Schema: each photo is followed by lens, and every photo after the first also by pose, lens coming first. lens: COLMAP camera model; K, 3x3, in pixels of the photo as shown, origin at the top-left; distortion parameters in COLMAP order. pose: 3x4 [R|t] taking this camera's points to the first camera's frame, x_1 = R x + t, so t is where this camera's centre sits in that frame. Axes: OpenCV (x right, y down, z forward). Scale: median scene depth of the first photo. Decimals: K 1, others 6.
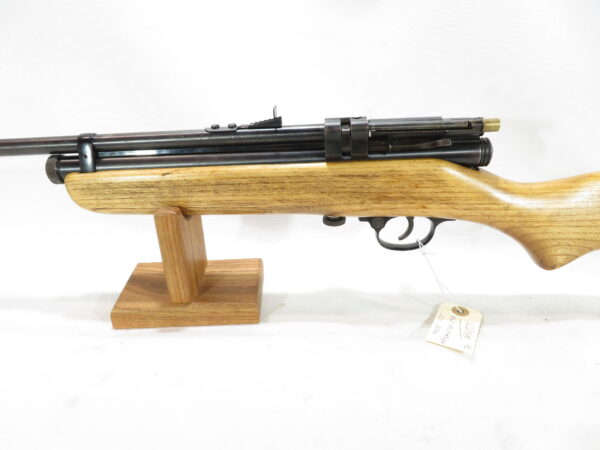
lens RADIAL K [[396.2, 0, 303.6], [0, 396.2, 224.5], [0, 0, 1]] dist [-0.000316, -0.000904]
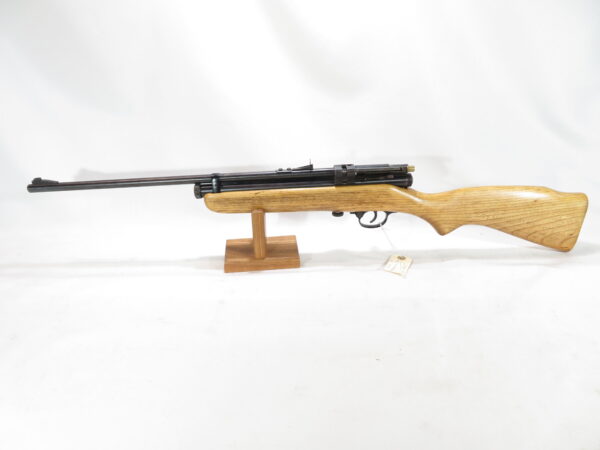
lens RADIAL K [[435.0, 0, 296.0], [0, 435.0, 221.7], [0, 0, 1]] dist [0.005553, -0.005804]
pose [[0.997533, -0.024752, 0.065689, -0.296857], [0.023141, 0.999415, 0.025171, -0.032713], [-0.066273, -0.023588, 0.997523, -1.248034]]
